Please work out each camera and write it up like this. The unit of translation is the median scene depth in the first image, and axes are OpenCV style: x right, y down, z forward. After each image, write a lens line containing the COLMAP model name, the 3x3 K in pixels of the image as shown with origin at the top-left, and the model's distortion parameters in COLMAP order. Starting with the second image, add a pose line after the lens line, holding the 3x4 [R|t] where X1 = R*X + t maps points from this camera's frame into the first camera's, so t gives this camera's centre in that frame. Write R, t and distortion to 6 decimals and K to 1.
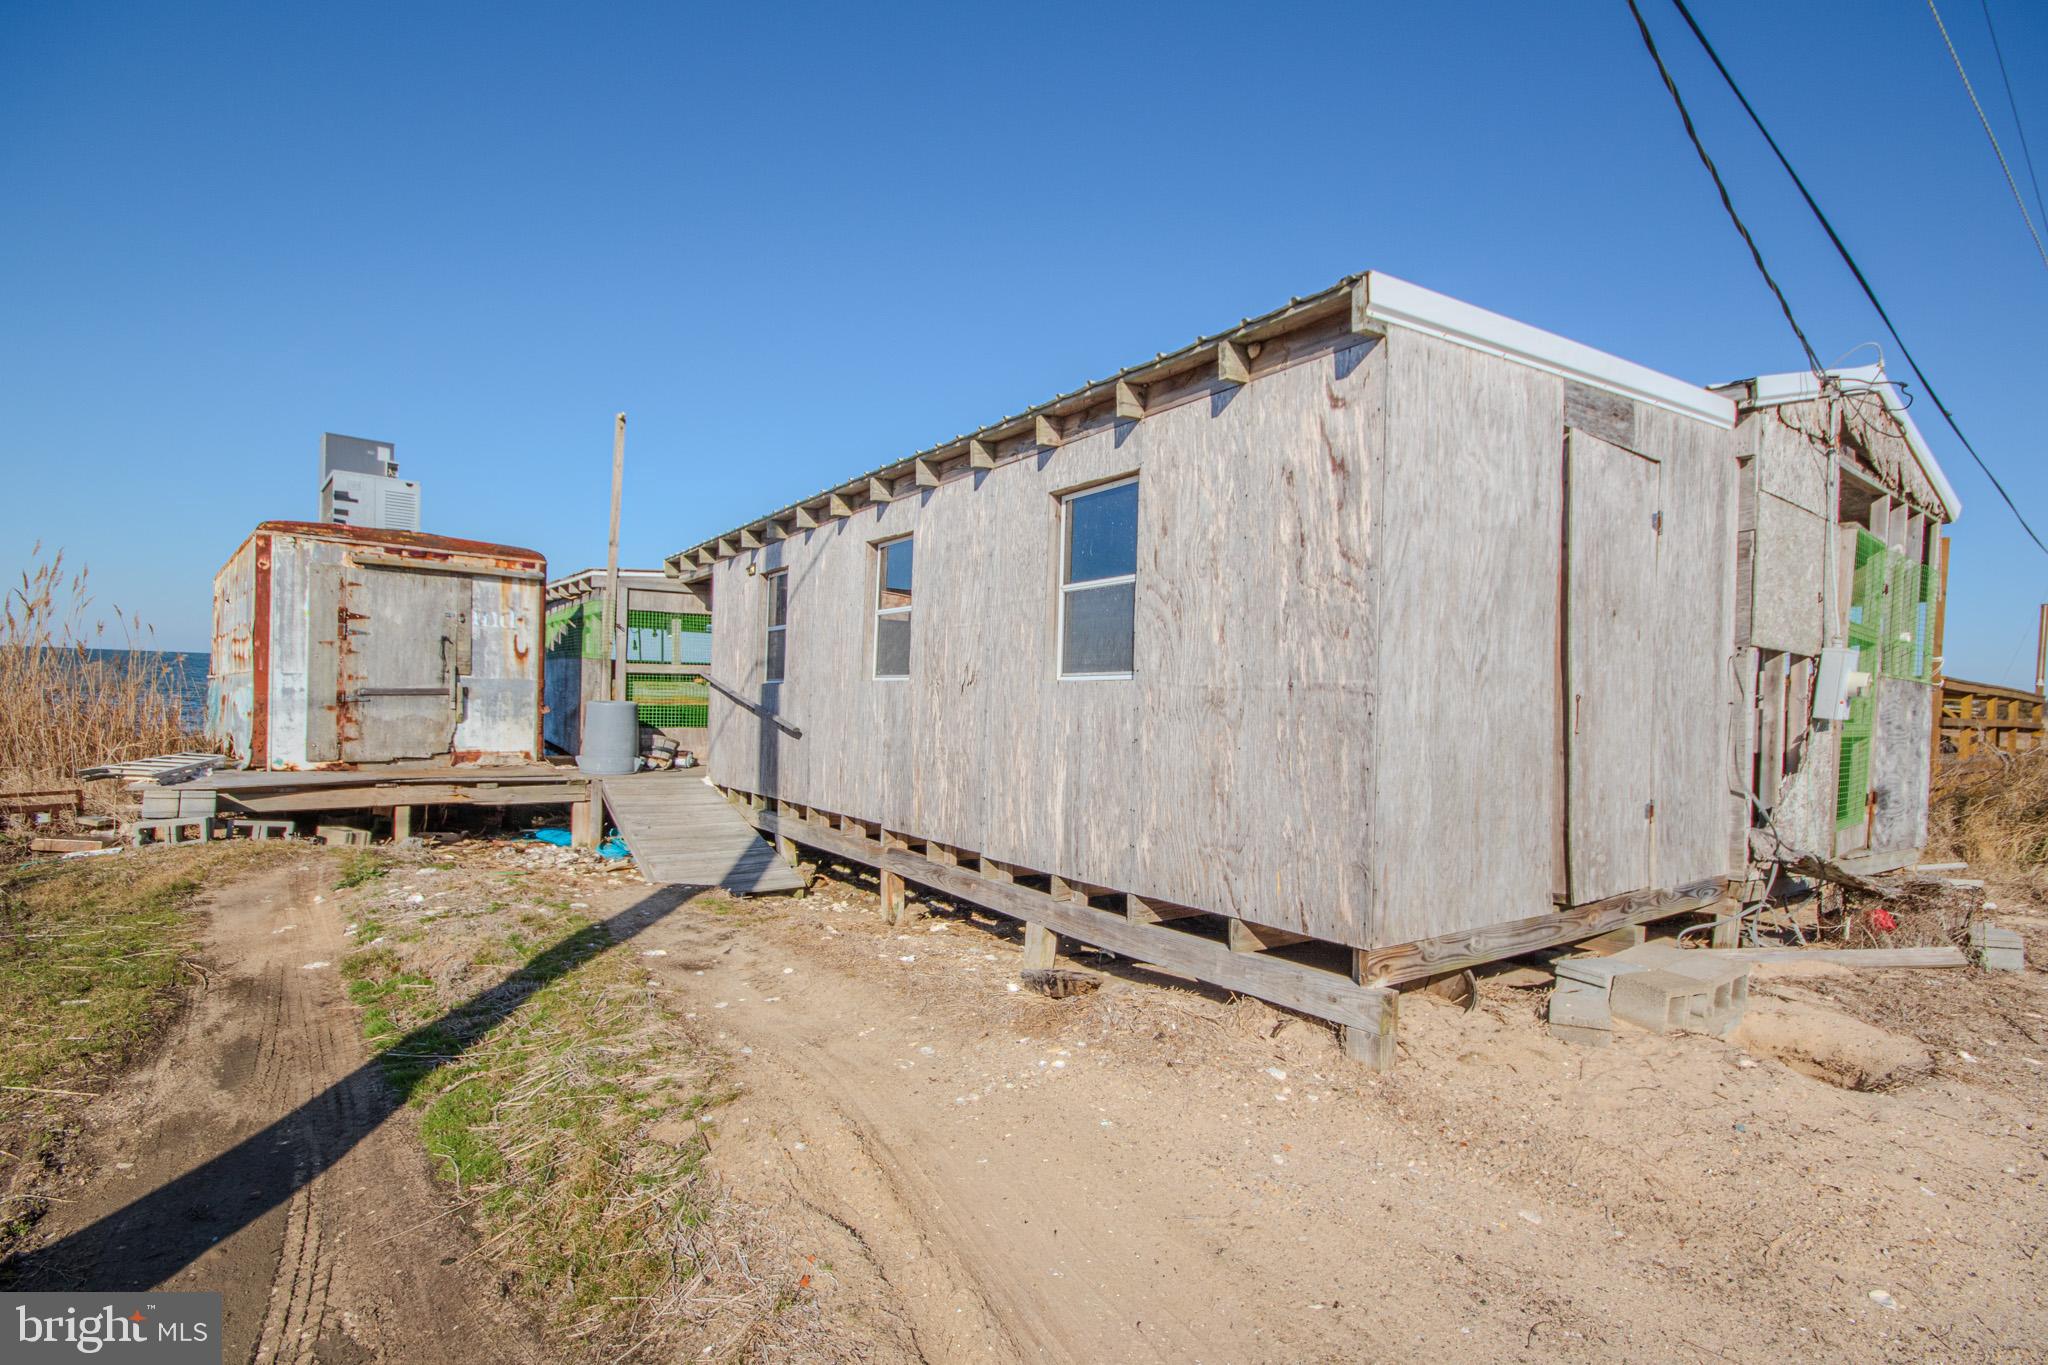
lens RADIAL K [[958.0, 0, 1026.9], [0, 958.0, 679.6], [0, 0, 1]] dist [-0.000126, -0.004687]
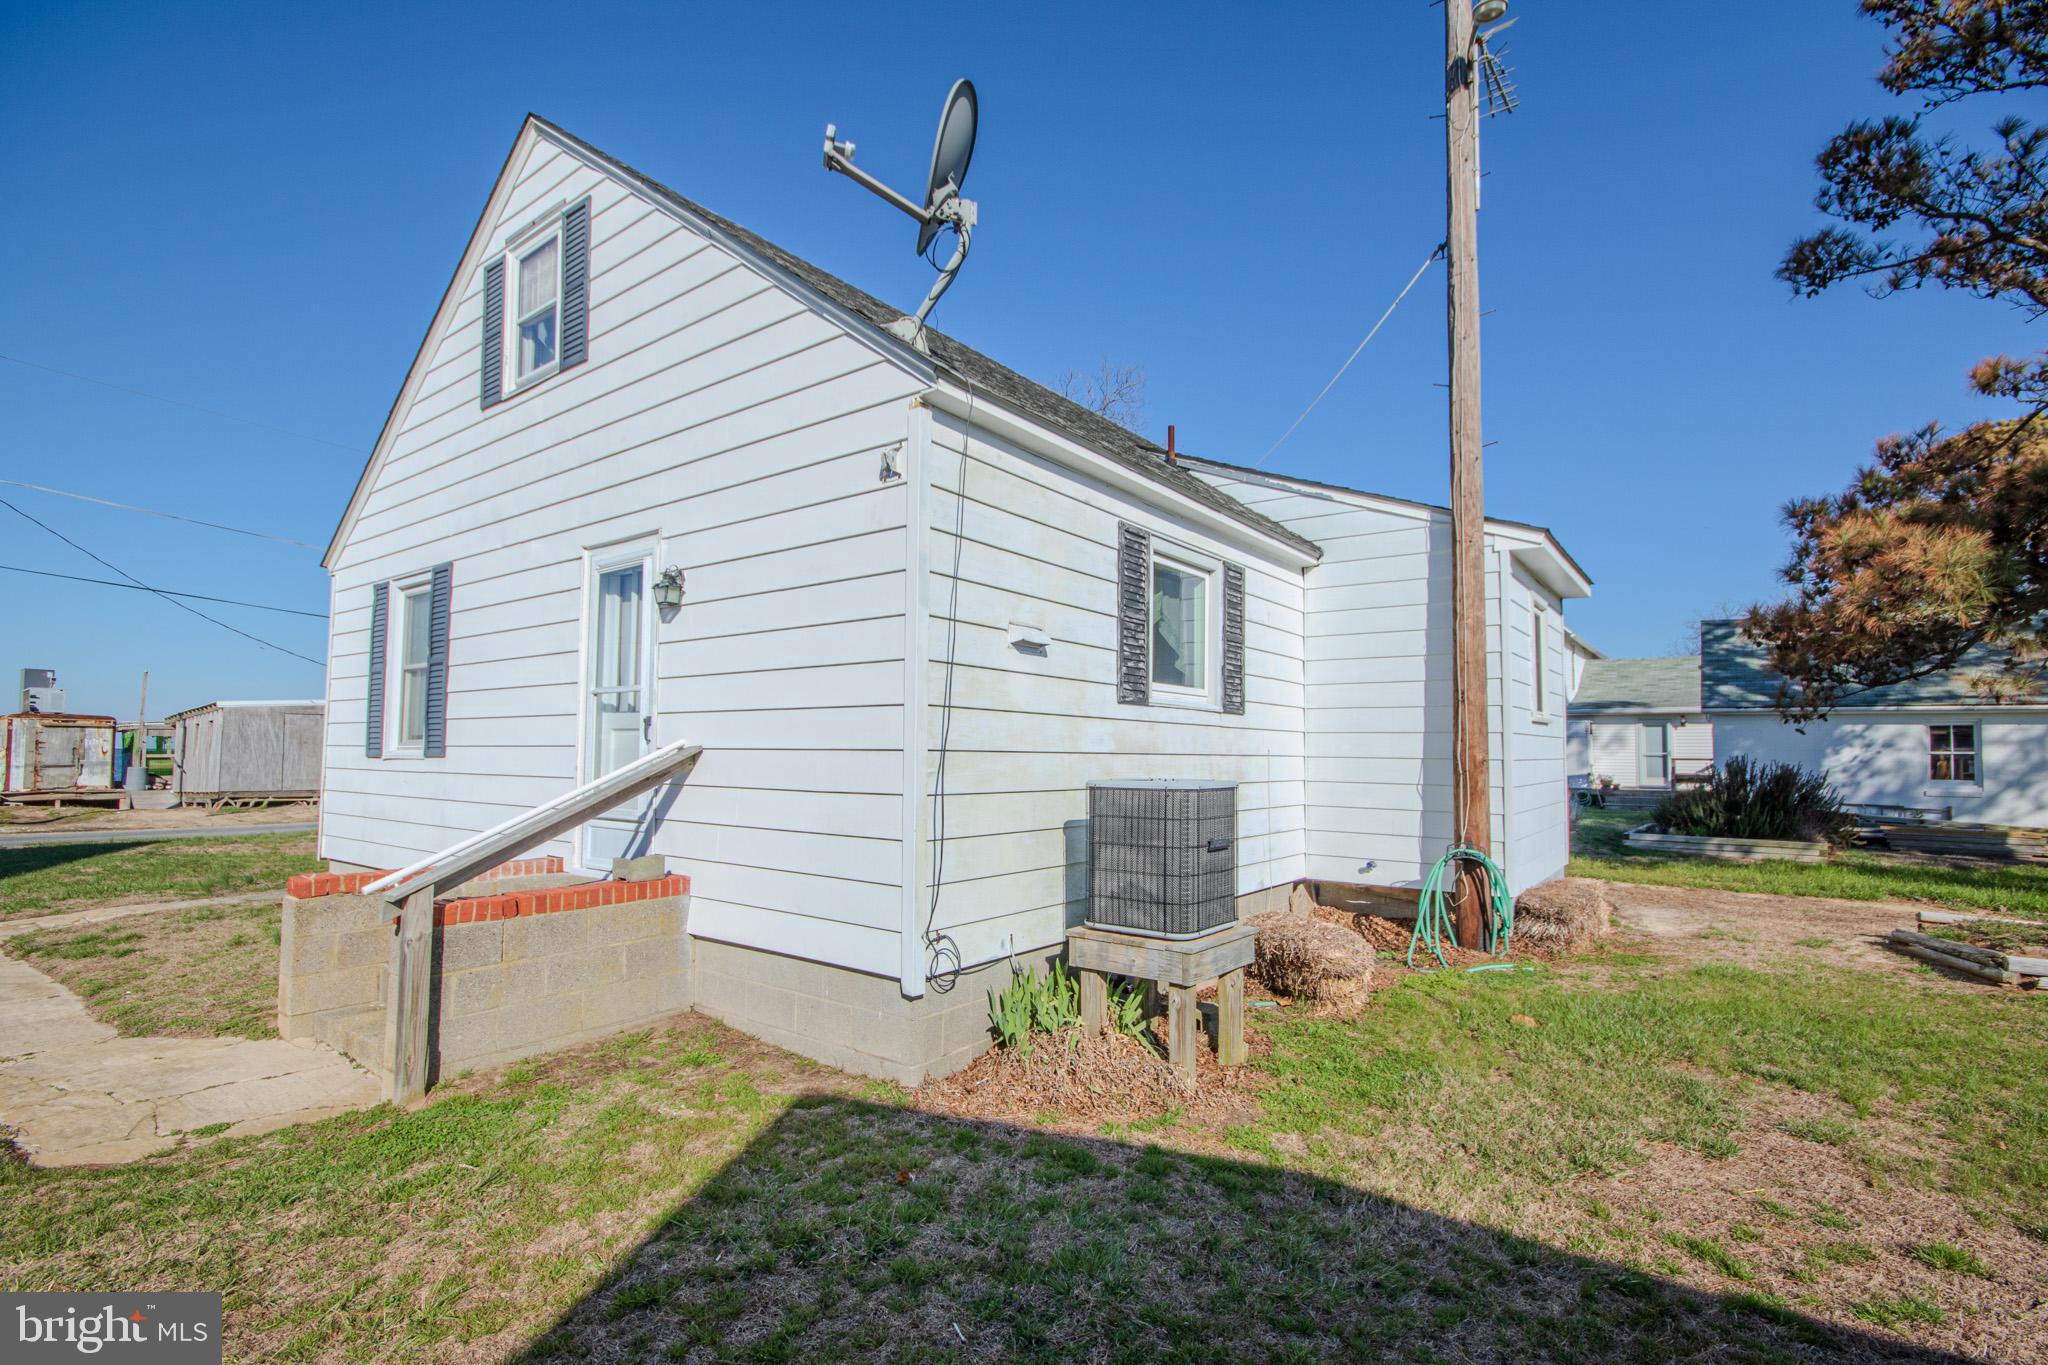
lens RADIAL K [[958.0, 0, 1027.1], [0, 958.0, 695.5], [0, 0, 1]] dist [-0.000126, -0.004687]
pose [[0.974407, -0.012721, 0.224430, 1.707248], [0.025693, 0.998157, -0.054978, 0.036392], [-0.223317, 0.059337, 0.972938, -2.700614]]
